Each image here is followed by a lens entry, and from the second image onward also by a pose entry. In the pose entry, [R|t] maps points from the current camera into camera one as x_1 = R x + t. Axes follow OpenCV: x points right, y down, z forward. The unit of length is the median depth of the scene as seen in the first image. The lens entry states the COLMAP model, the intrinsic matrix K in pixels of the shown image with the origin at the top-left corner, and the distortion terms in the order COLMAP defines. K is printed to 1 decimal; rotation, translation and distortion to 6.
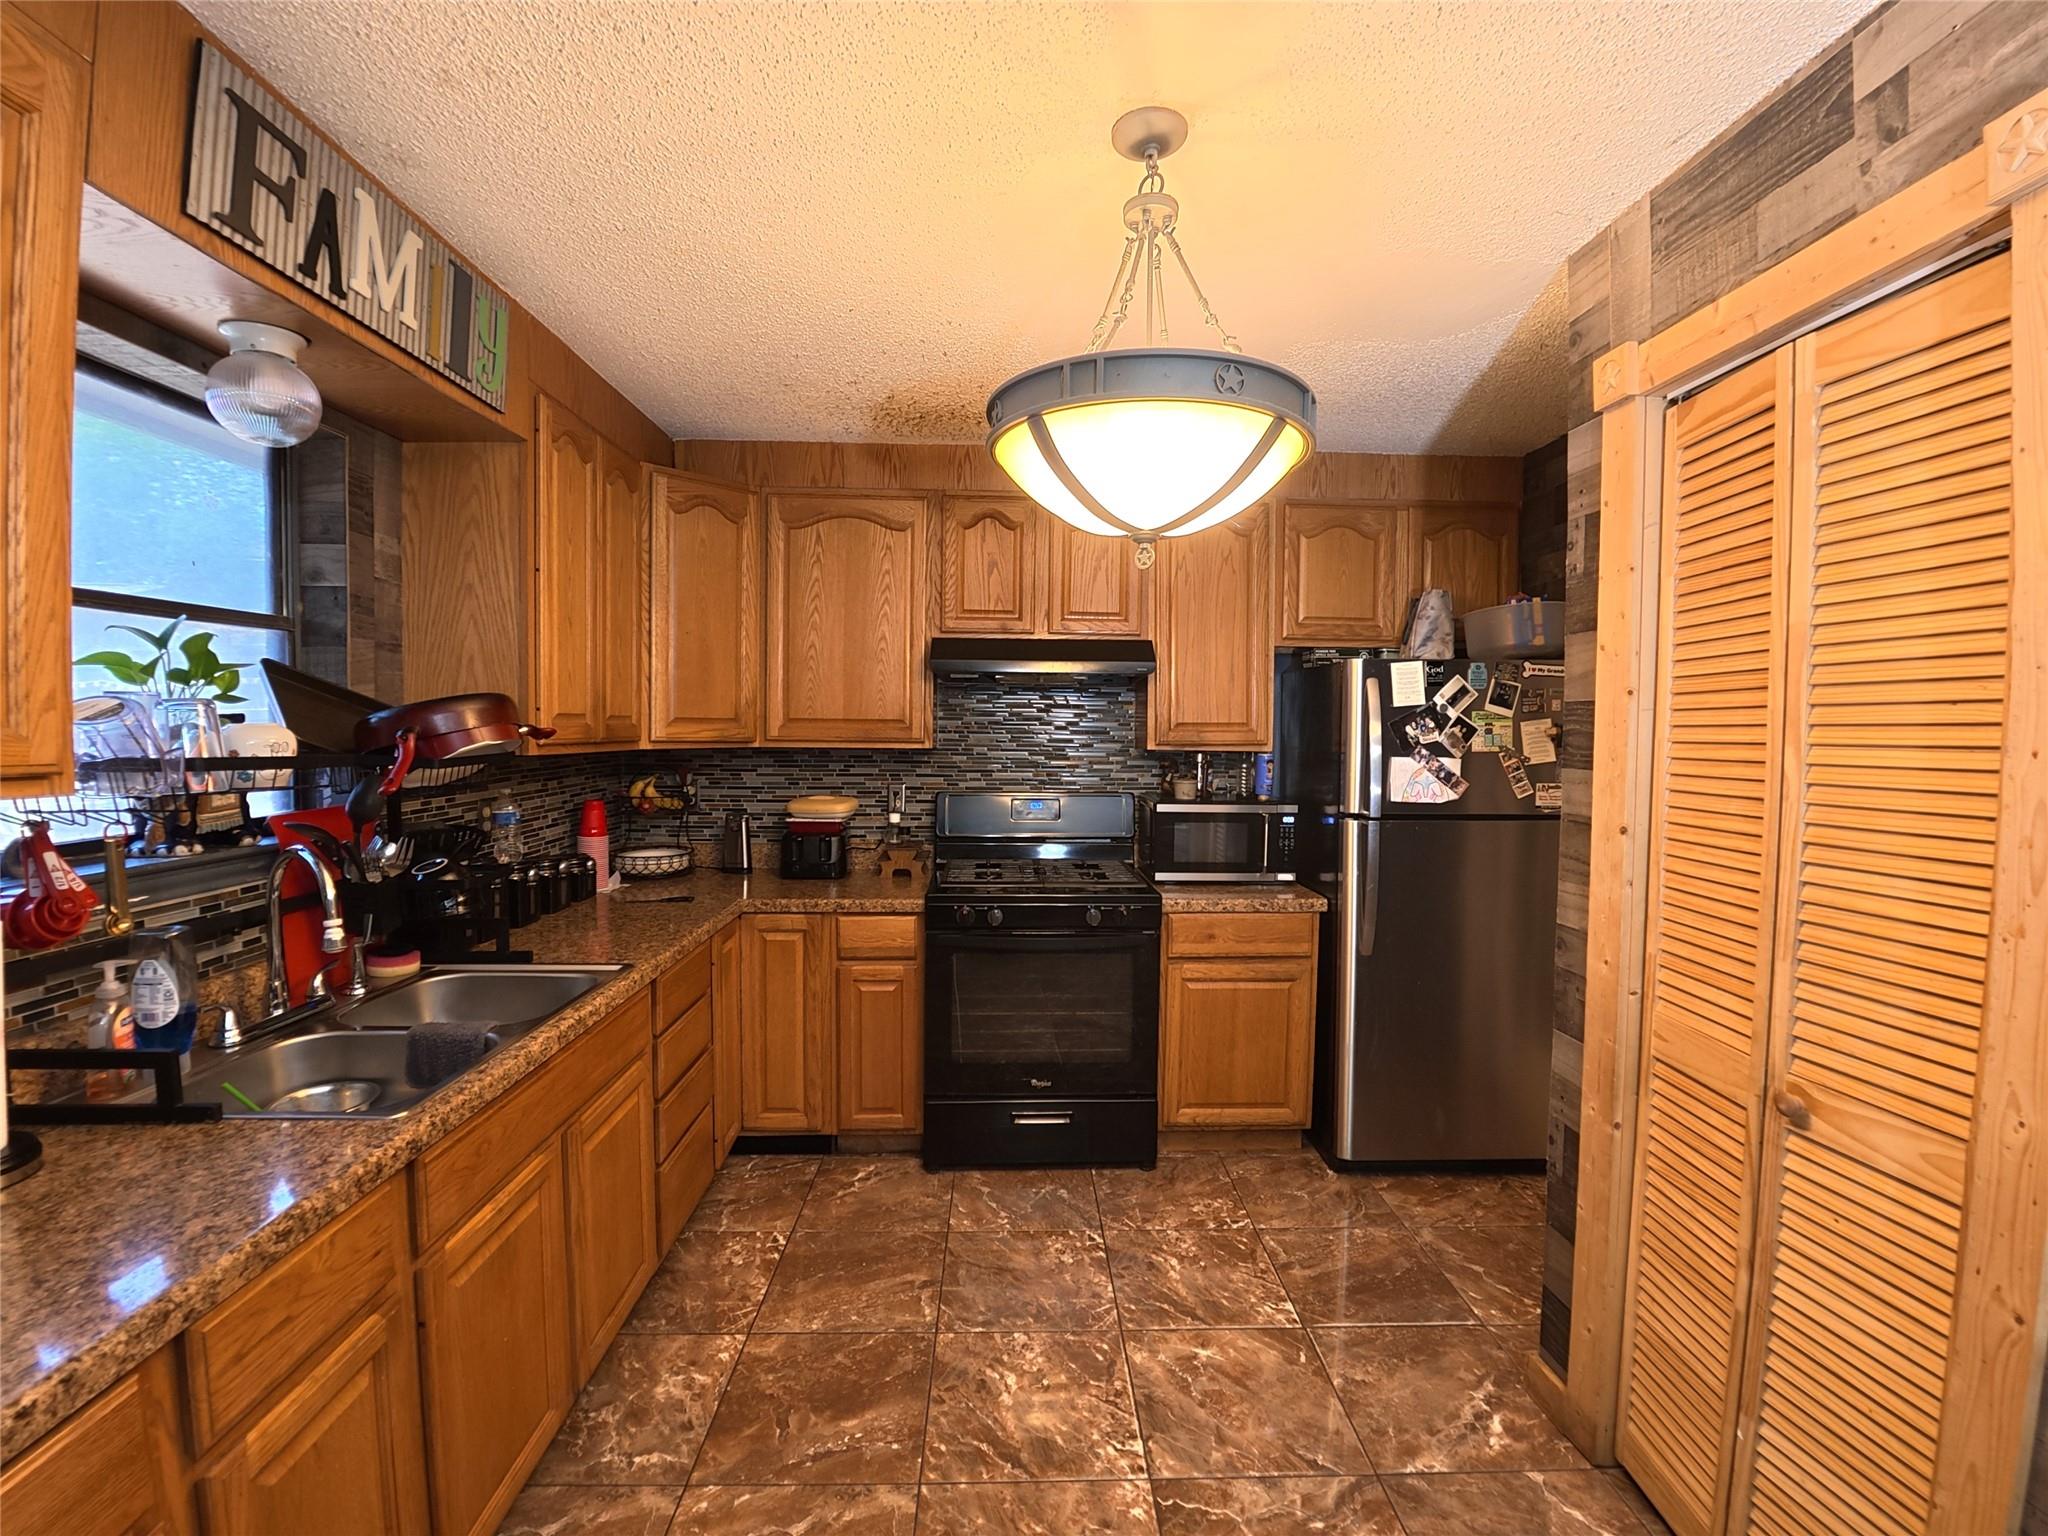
lens RADIAL K [[899.4, 0, 1029.4], [0, 899.4, 757.5], [0, 0, 1]] dist [-0.020472, -0.000346]
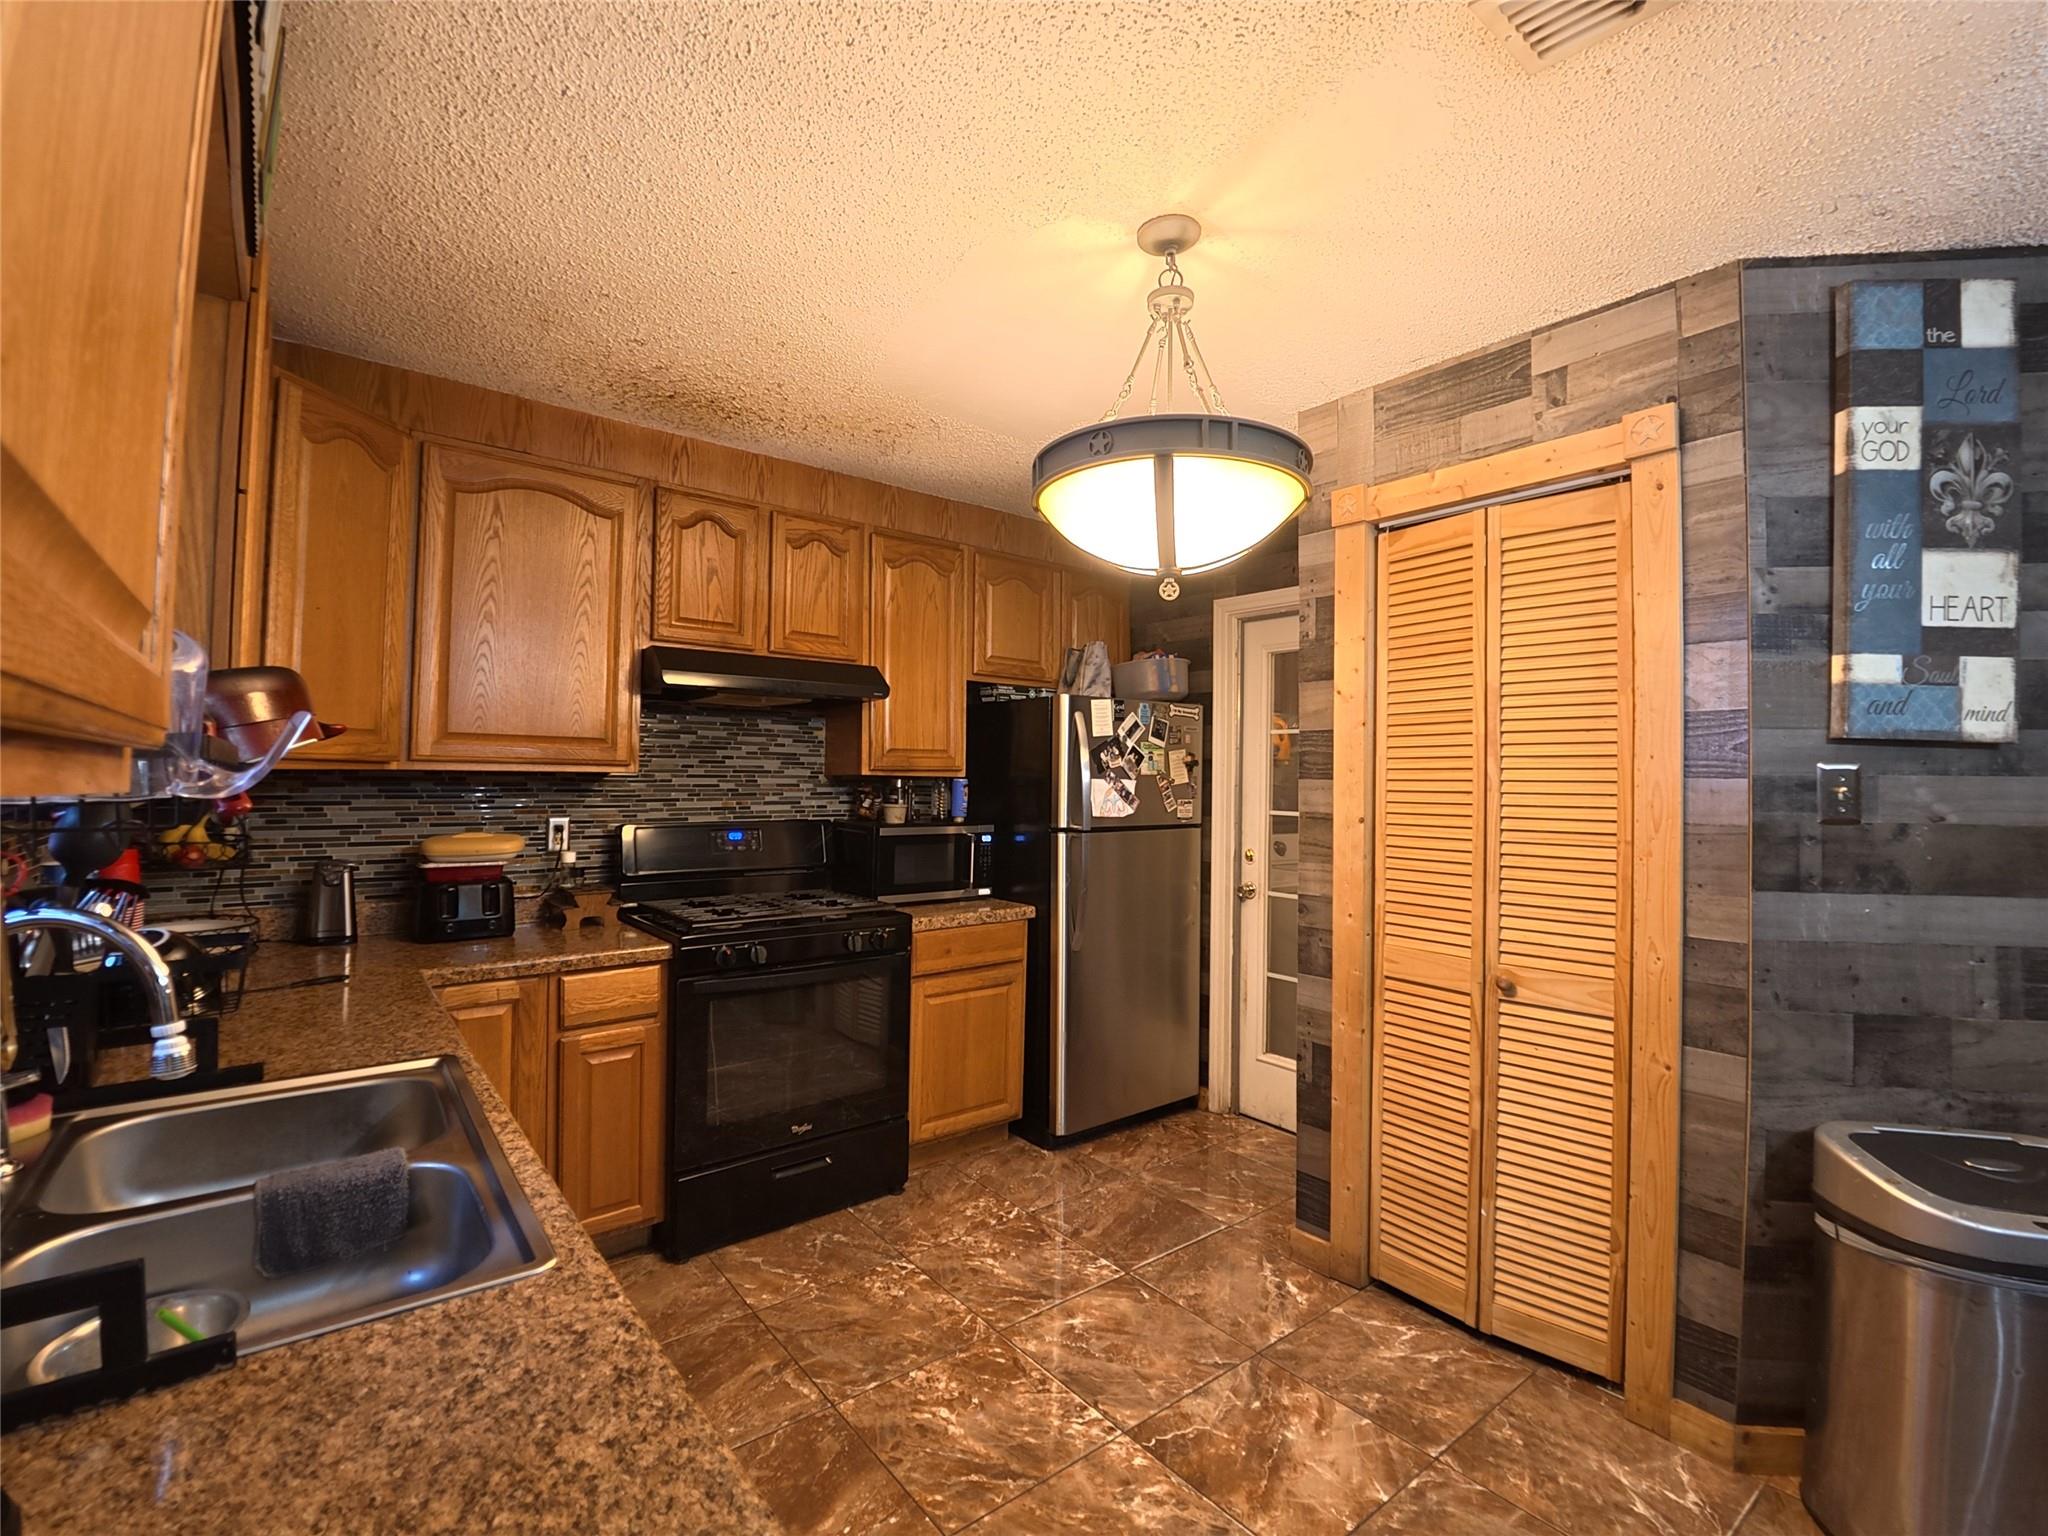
lens RADIAL K [[912.8, 0, 1020.8], [0, 912.8, 758.5], [0, 0, 1]] dist [-0.001303, 0.000089]
pose [[0.804400, 0.013508, 0.593935, -0.387151], [0.014669, 0.998985, -0.042589, 0.022369], [-0.593907, 0.042971, 0.803385, 0.086186]]
